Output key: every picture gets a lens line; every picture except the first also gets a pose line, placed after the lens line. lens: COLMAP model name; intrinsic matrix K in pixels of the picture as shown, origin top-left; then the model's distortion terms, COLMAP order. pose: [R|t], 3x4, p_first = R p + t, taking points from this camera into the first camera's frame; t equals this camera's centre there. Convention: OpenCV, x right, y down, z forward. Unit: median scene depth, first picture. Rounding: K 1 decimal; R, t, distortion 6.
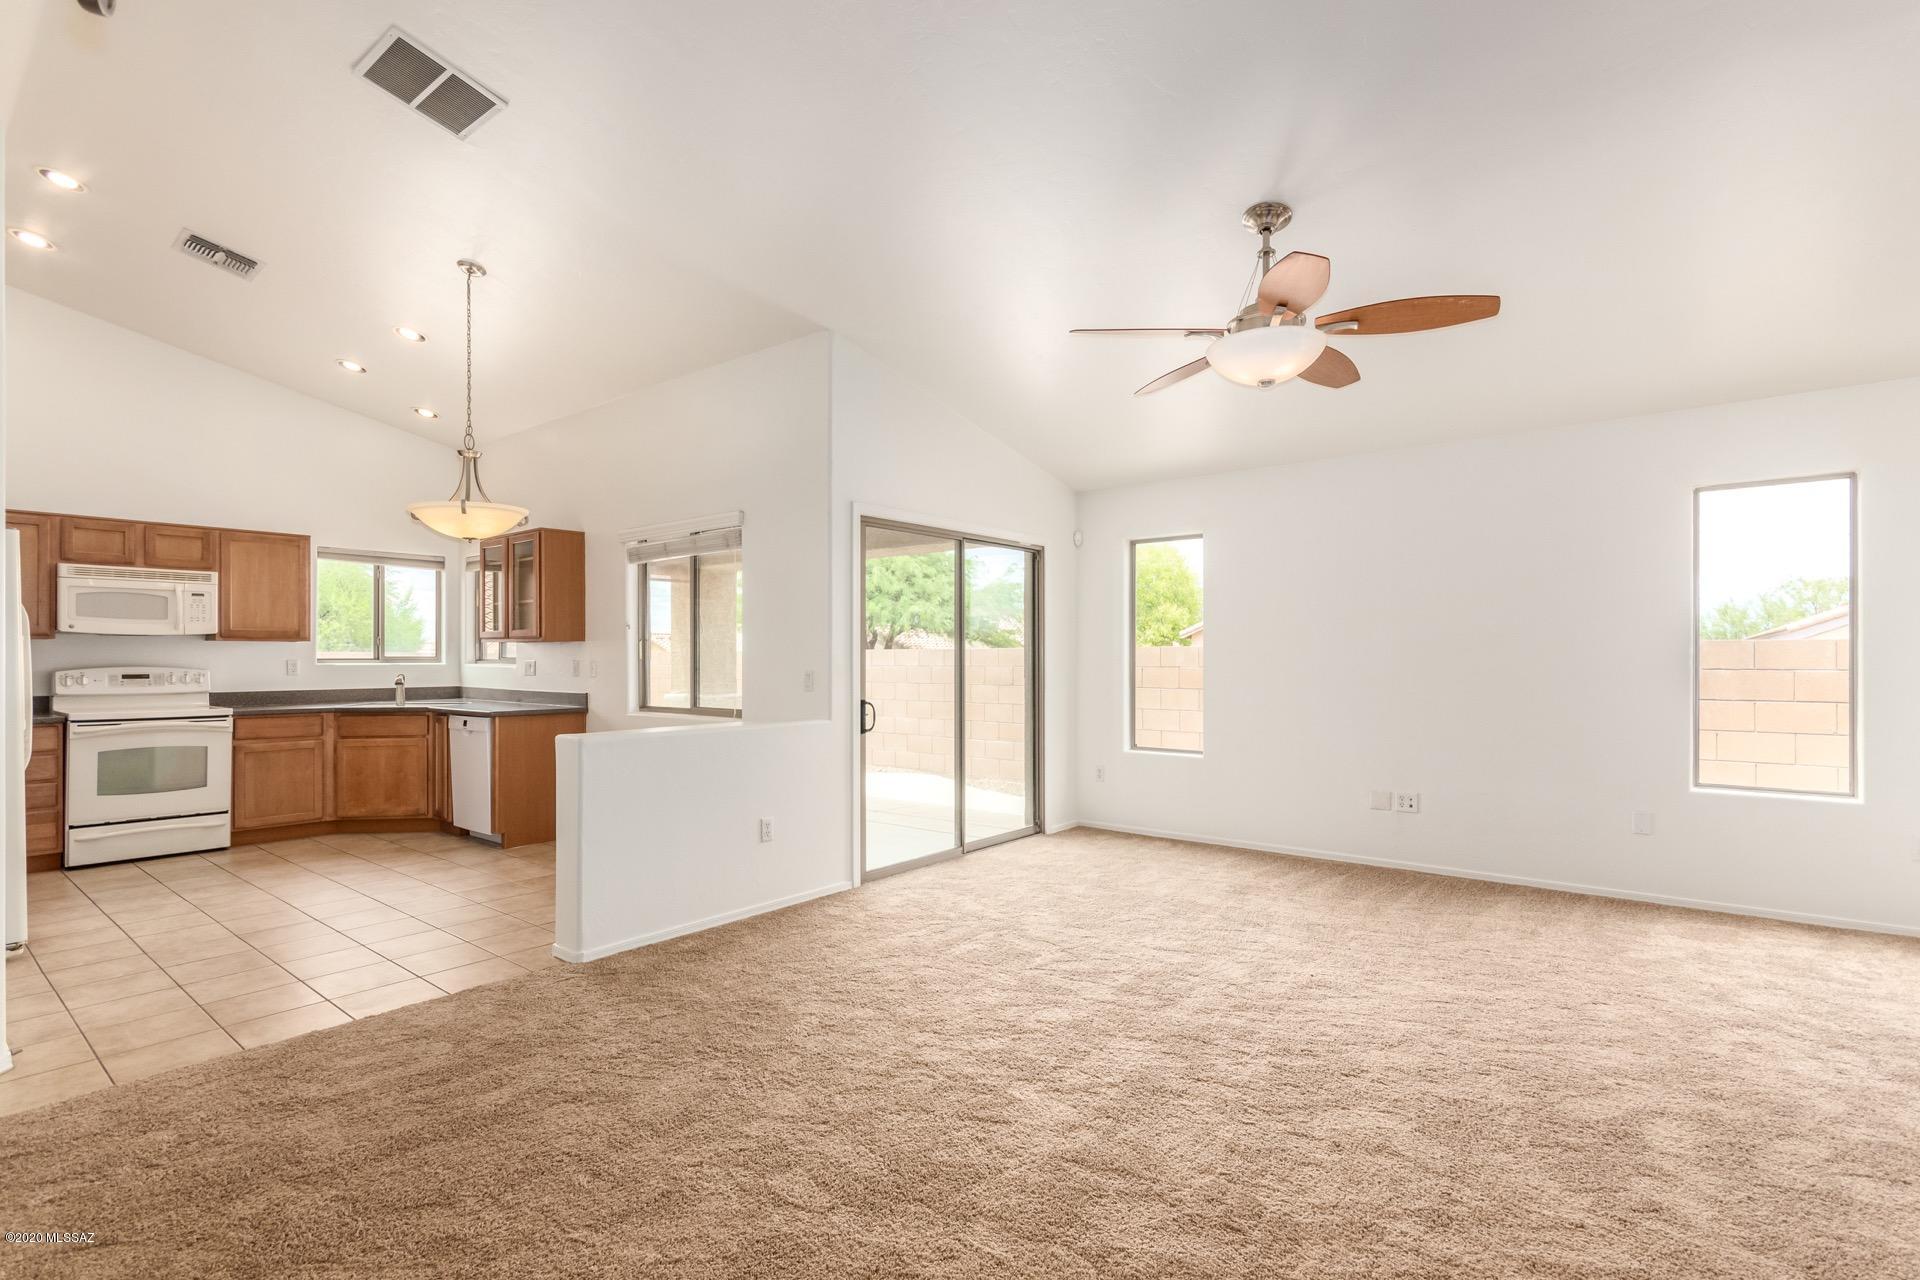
lens RADIAL K [[913.3, 0, 957.8], [0, 913.3, 654.3], [0, 0, 1]] dist [0.010901, -0.000672]
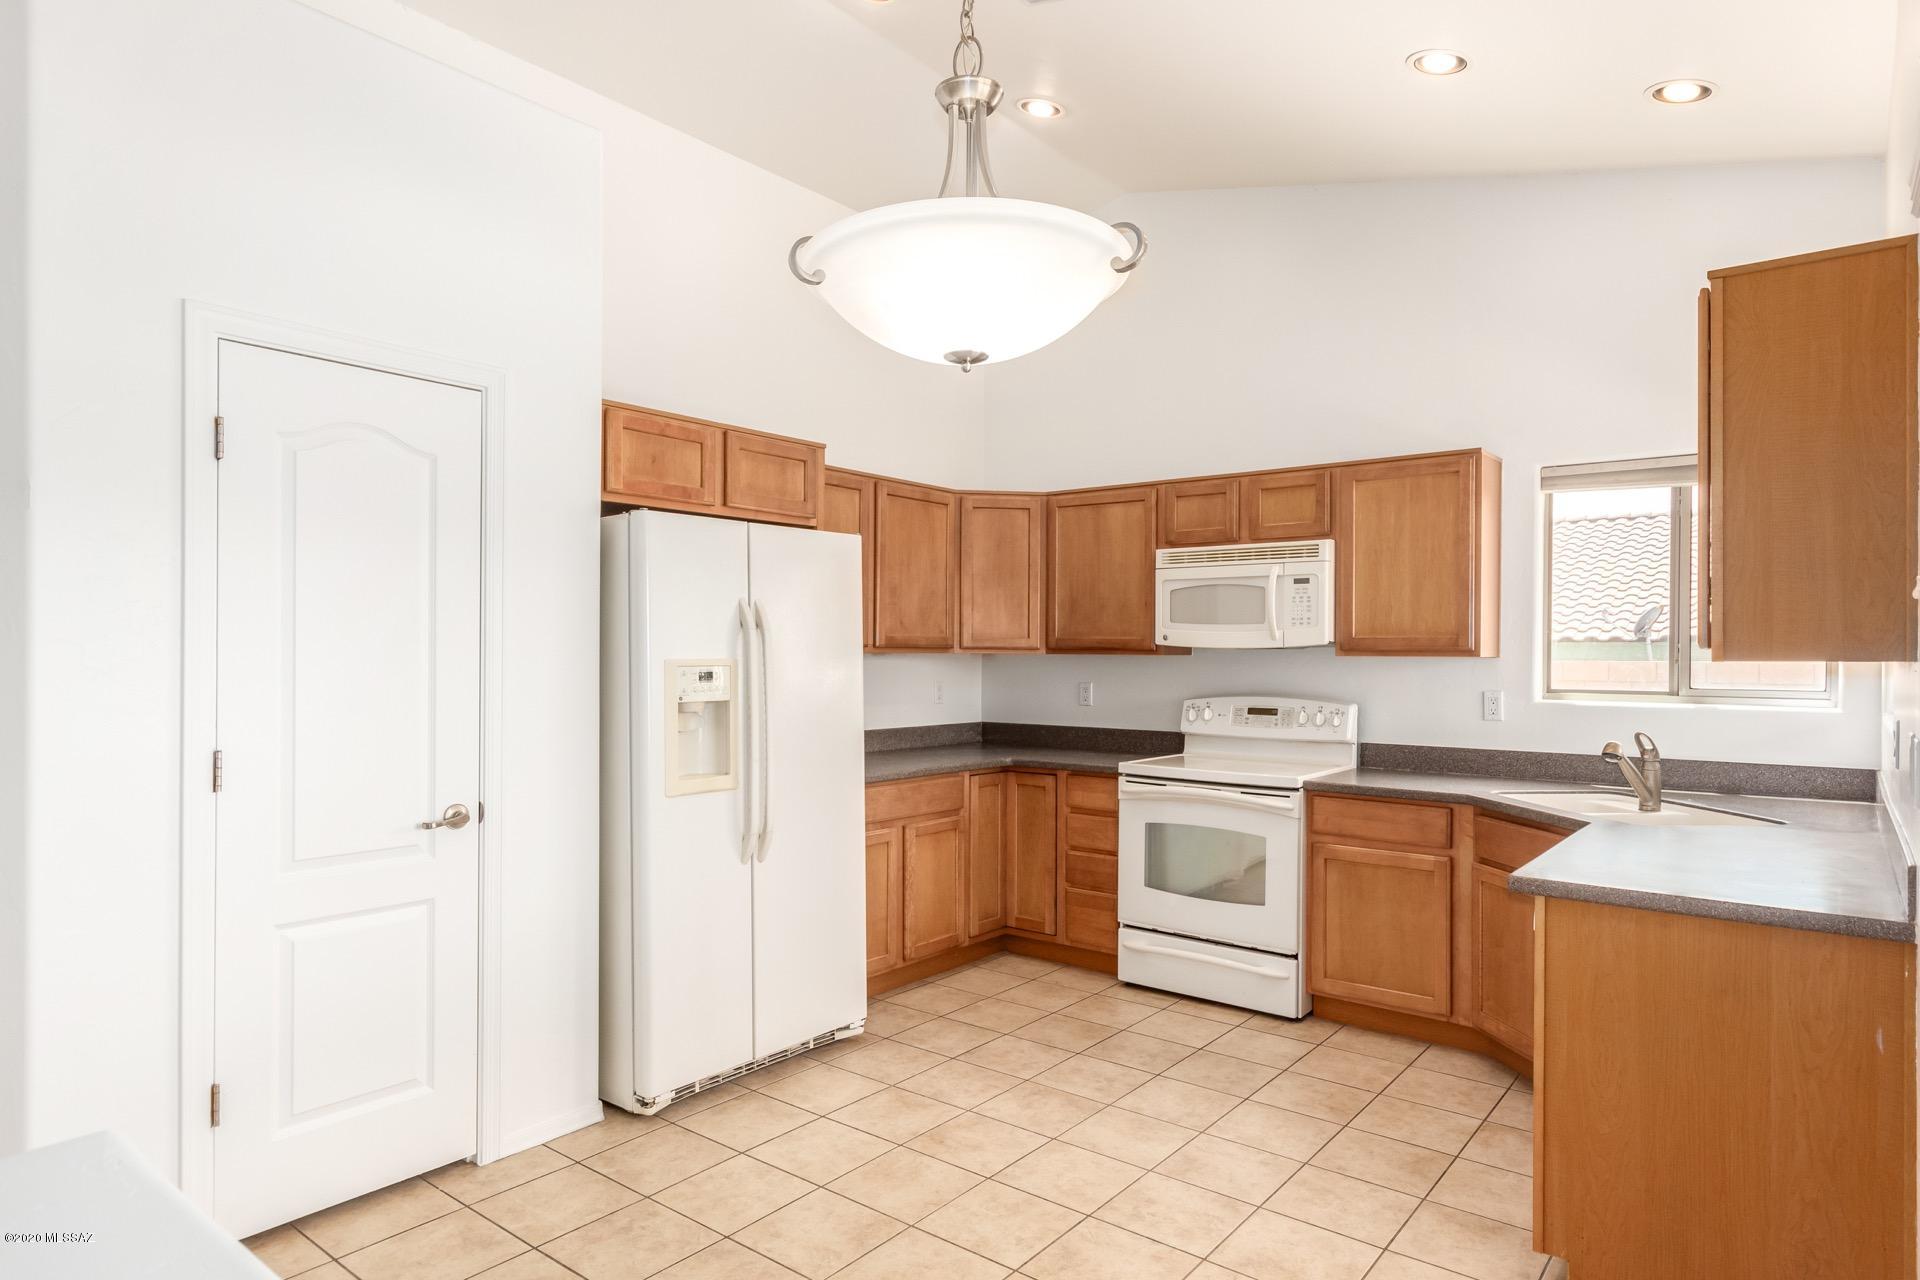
lens RADIAL K [[1088.0, 0, 987.7], [0, 1088.0, 657.2], [0, 0, 1]] dist [0.001357, 0.004681]
pose [[0.032335, 0.003354, -0.999471, -0.123259], [-0.003426, 0.999989, 0.003245, -0.016188], [0.999471, 0.003319, 0.032346, 0.771562]]
